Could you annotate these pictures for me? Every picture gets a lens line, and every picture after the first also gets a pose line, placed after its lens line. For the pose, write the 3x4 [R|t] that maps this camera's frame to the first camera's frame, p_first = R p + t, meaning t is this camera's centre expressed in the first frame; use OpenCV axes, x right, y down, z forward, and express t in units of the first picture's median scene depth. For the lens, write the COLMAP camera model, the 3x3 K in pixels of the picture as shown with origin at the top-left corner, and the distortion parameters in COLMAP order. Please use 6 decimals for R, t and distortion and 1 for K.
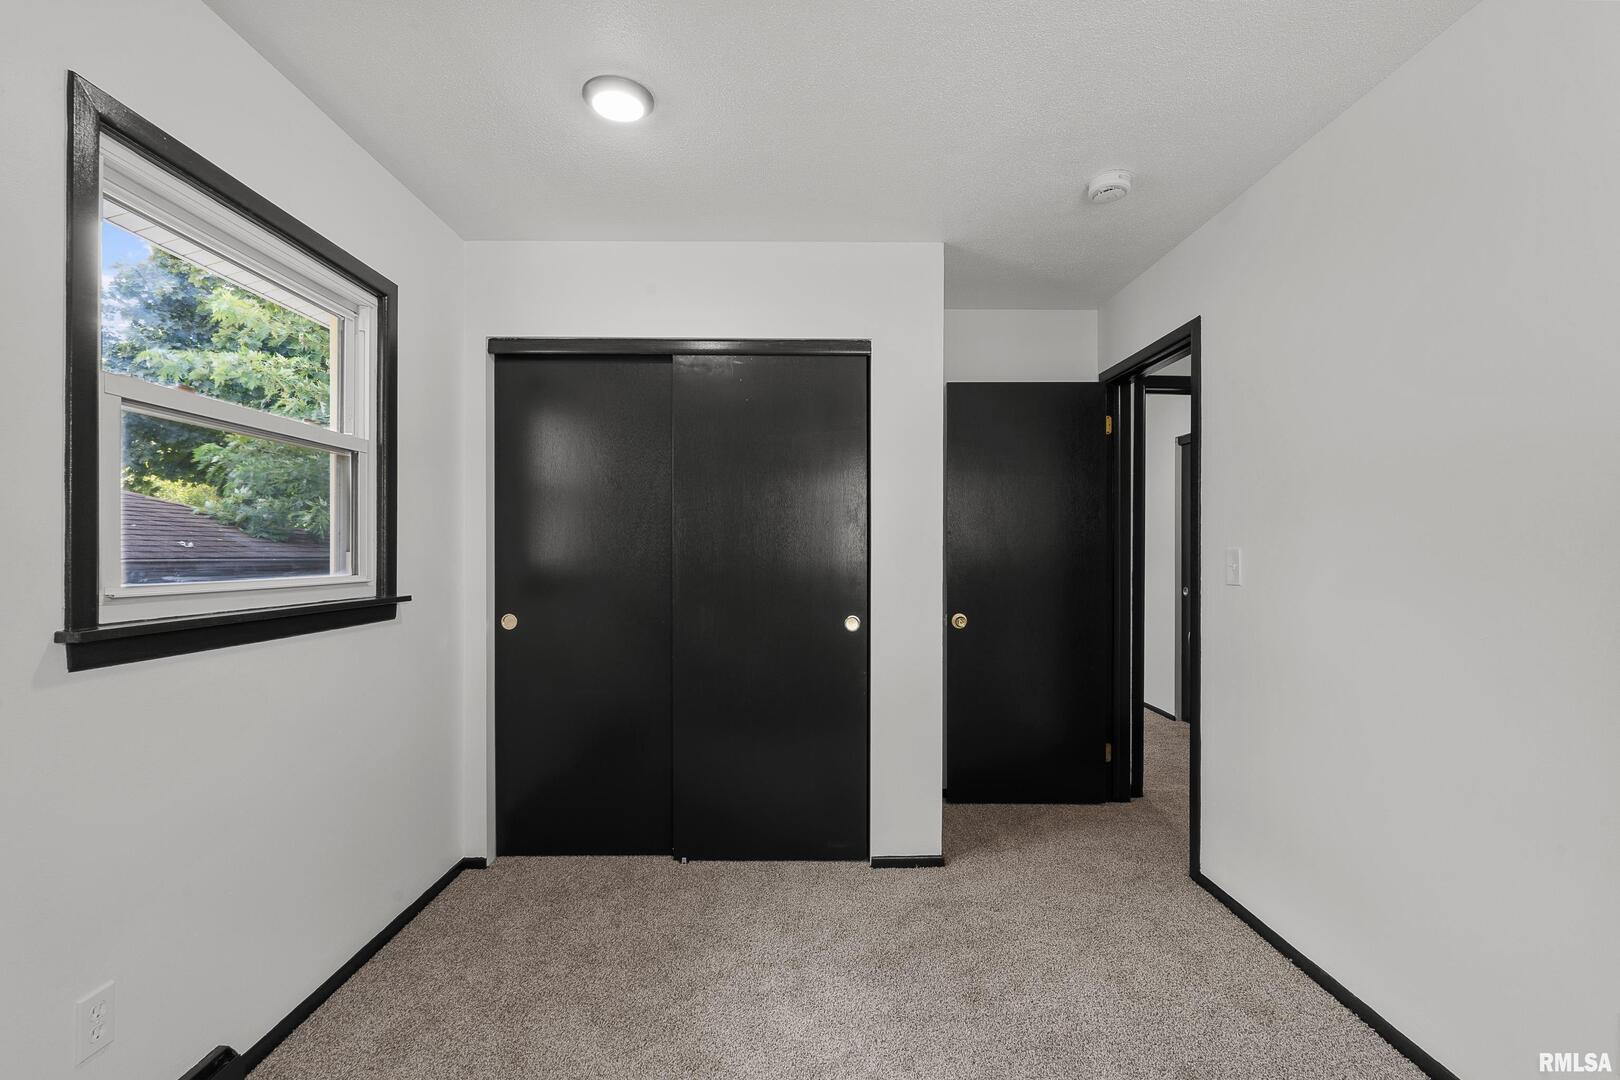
lens RADIAL K [[718.2, 0, 812.0], [0, 718.2, 546.0], [0, 0, 1]] dist [-0.001554, 0.000986]
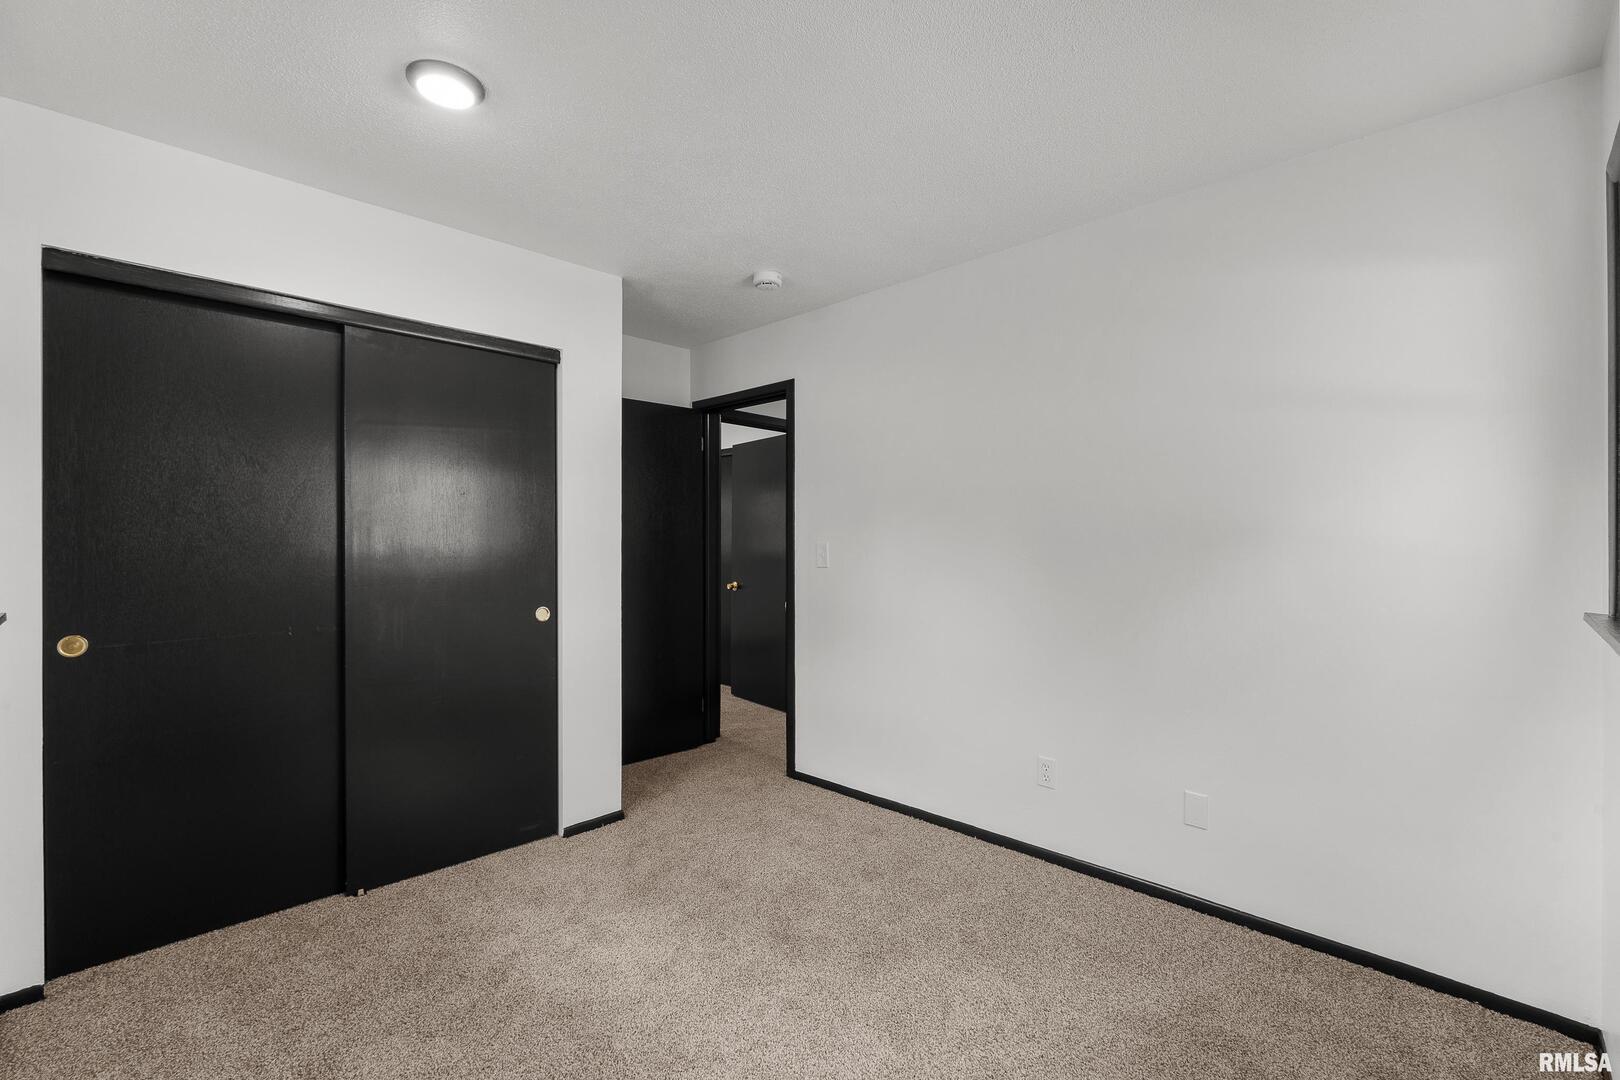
lens RADIAL K [[718.2, 0, 800.1], [0, 718.2, 540.3], [0, 0, 1]] dist [-0.001554, 0.000986]
pose [[0.717056, -0.000569, 0.697016, -0.415626], [0.000342, 1.000000, 0.000464, -0.001701], [-0.697016, -0.000095, 0.717056, -0.024675]]
